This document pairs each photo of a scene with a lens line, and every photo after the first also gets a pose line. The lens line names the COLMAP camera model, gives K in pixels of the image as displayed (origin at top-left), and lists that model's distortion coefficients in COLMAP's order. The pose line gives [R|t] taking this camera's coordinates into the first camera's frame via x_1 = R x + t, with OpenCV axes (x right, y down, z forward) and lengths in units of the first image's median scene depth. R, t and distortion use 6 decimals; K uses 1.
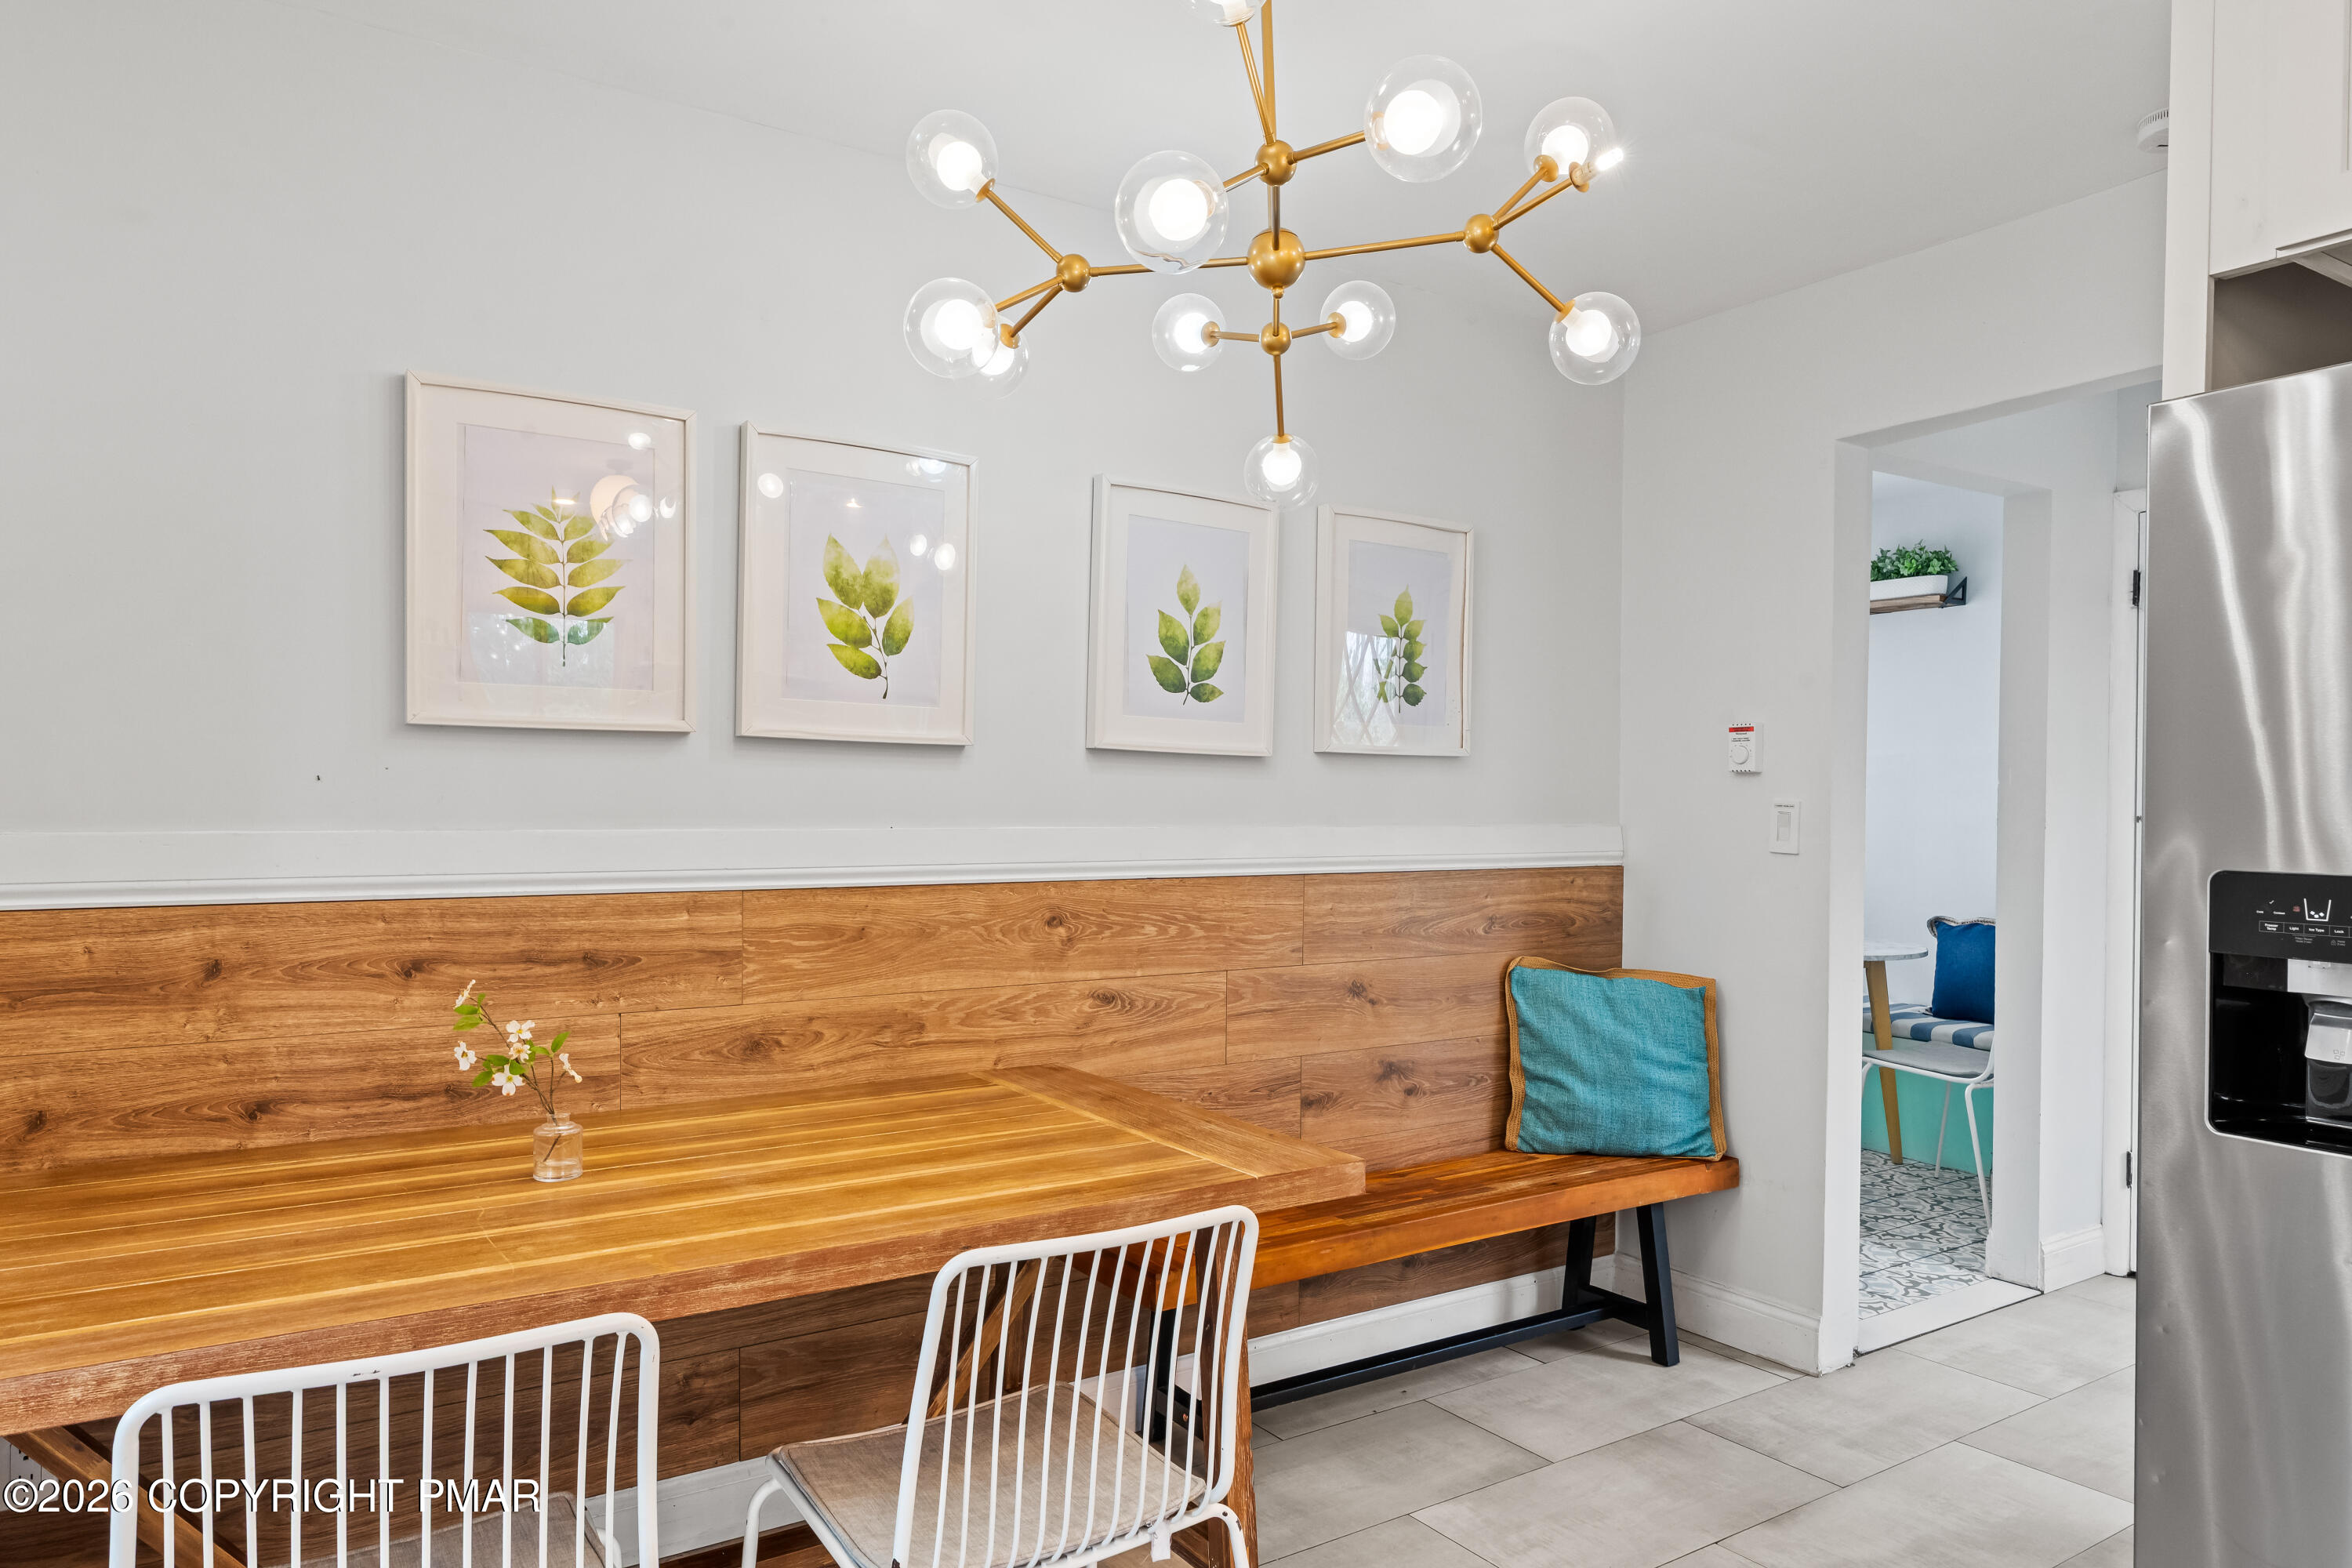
lens RADIAL K [[1506.1, 0, 1175.7], [0, 1506.1, 826.9], [0, 0, 1]] dist [0.000596, 0.000398]
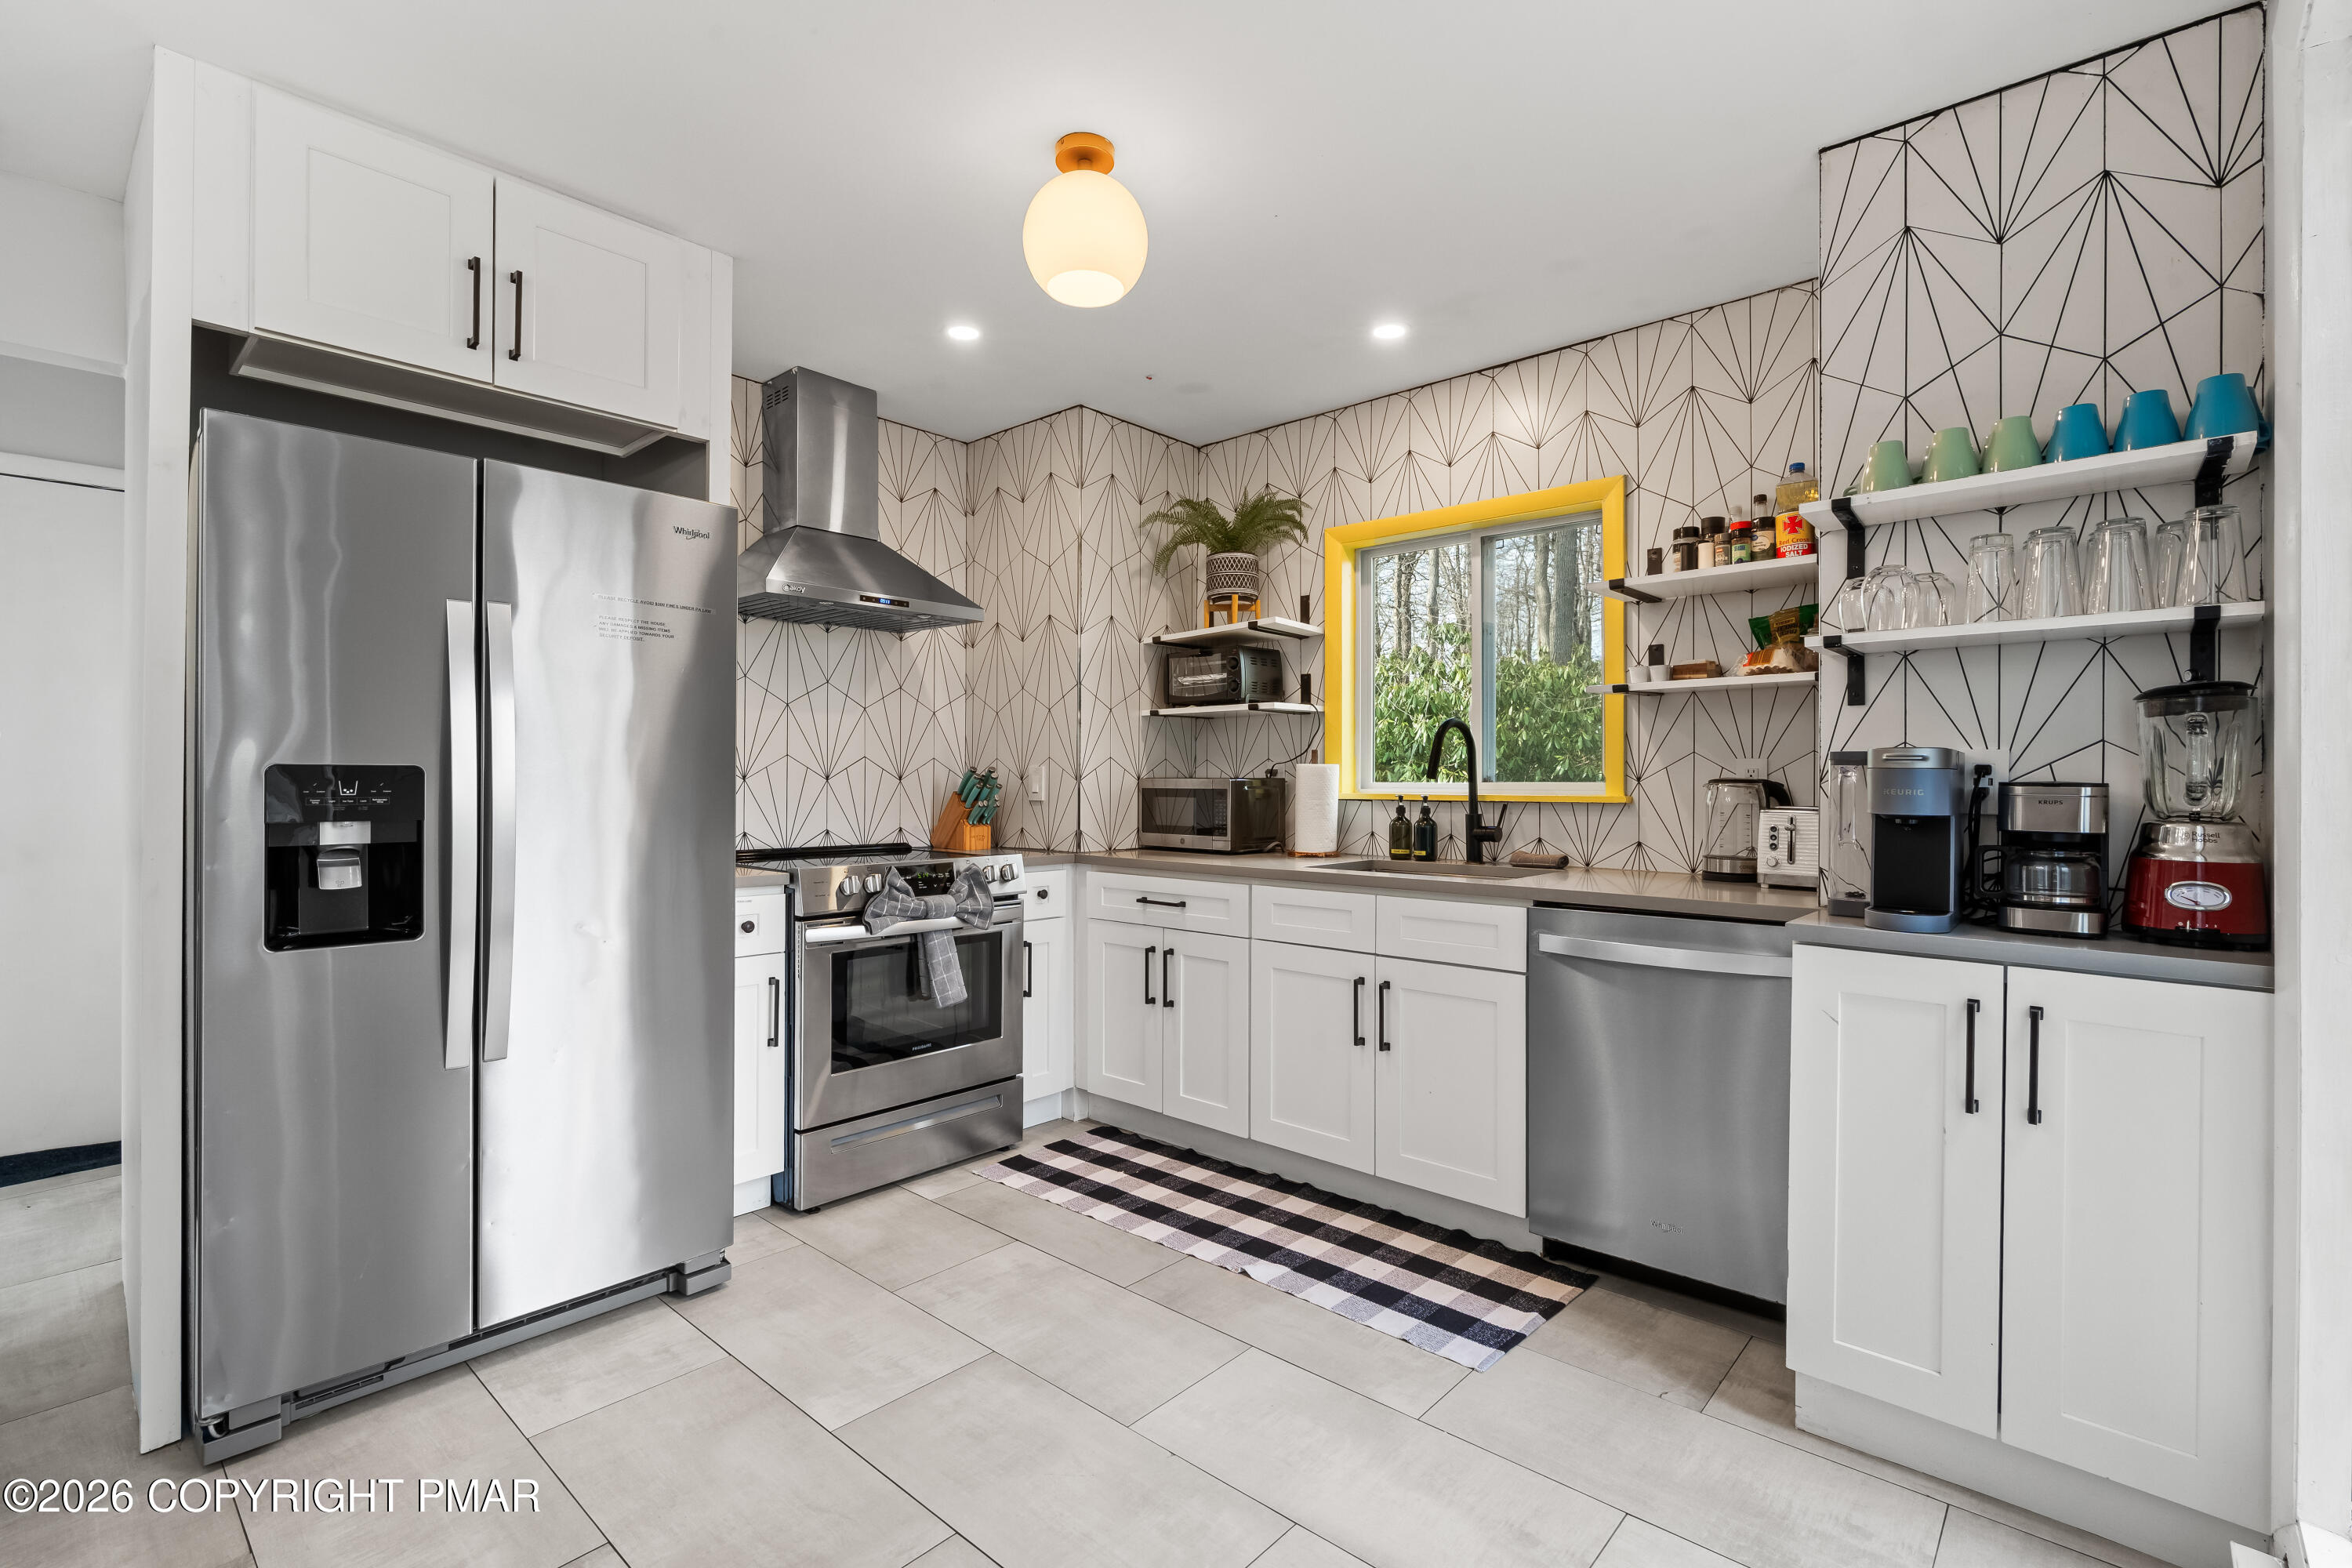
lens RADIAL K [[1057.4, 0, 1174.3], [0, 1057.4, 777.4], [0, 0, 1]] dist [-0.008838, 0.002033]
pose [[-0.258203, -0.005045, 0.966077, -0.295161], [0.008035, 0.999941, 0.007370, 0.023014], [-0.966057, 0.009665, -0.258147, 0.242235]]
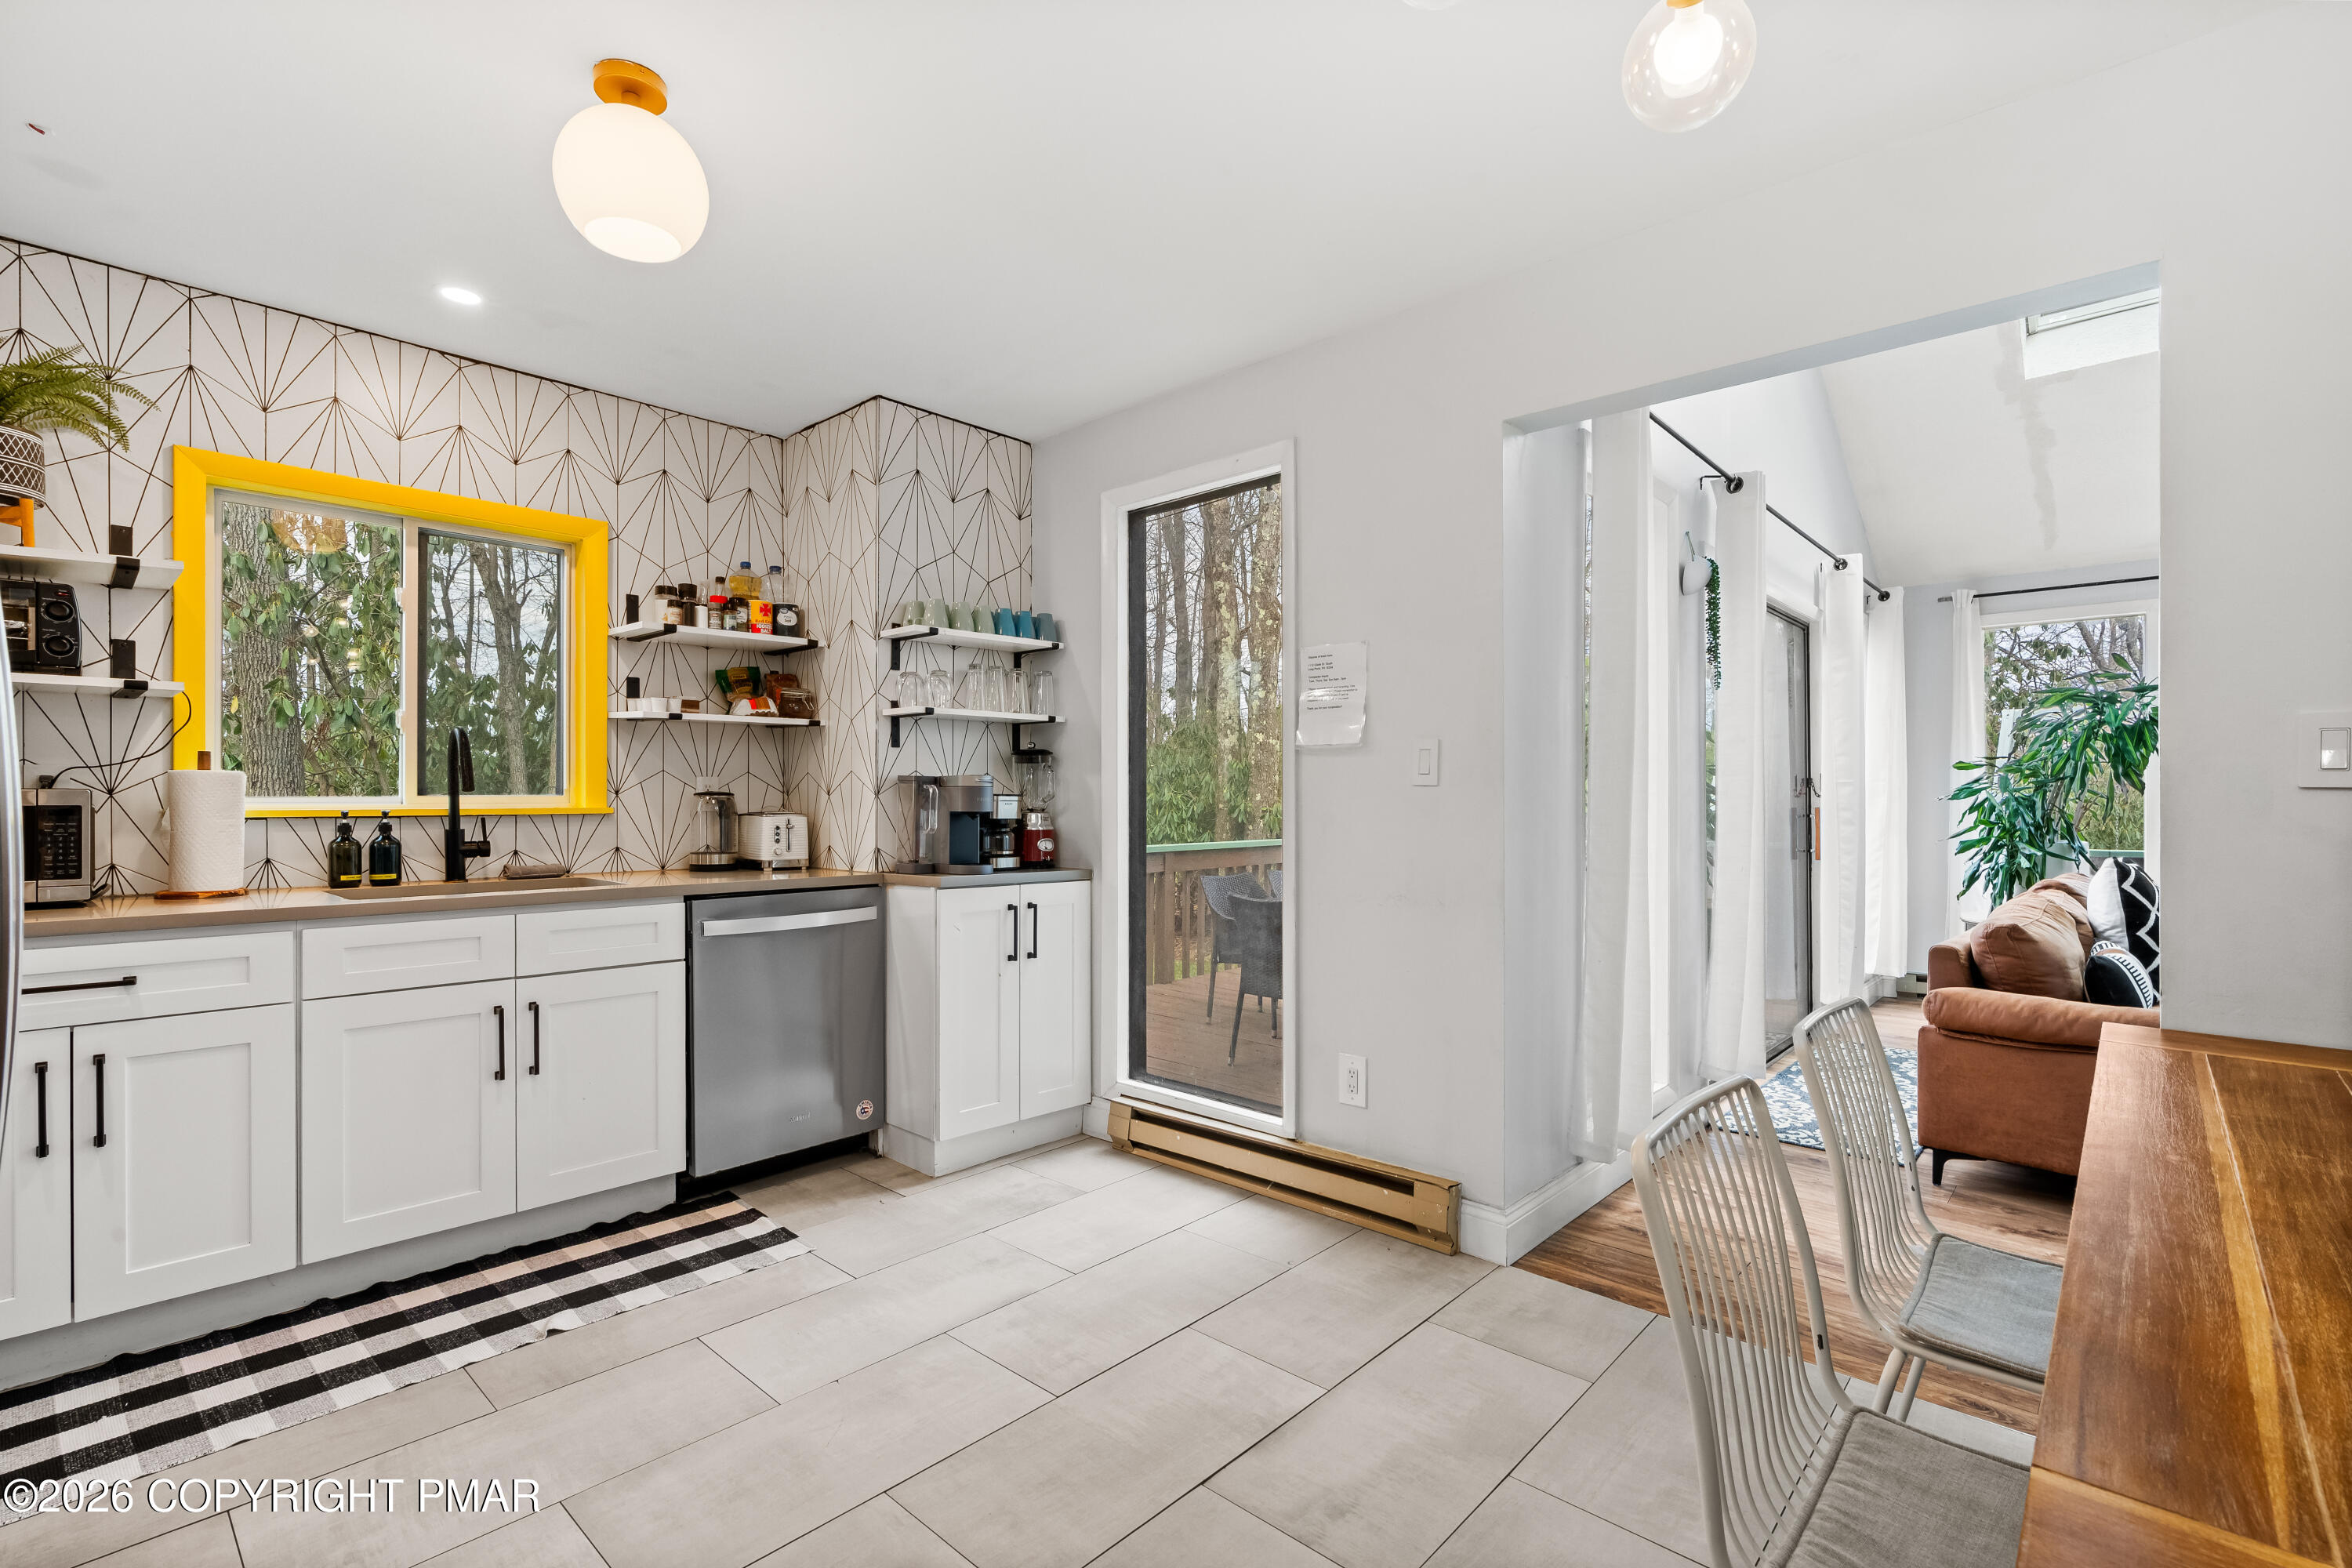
lens RADIAL K [[1057.4, 0, 1176.6], [0, 1057.4, 803.1], [0, 0, 1]] dist [-0.008838, 0.002033]
pose [[-0.970186, -0.005202, -0.242304, 0.234878], [-0.009036, 0.999851, 0.014711, 0.024879], [0.242191, 0.016462, -0.970089, 0.804014]]
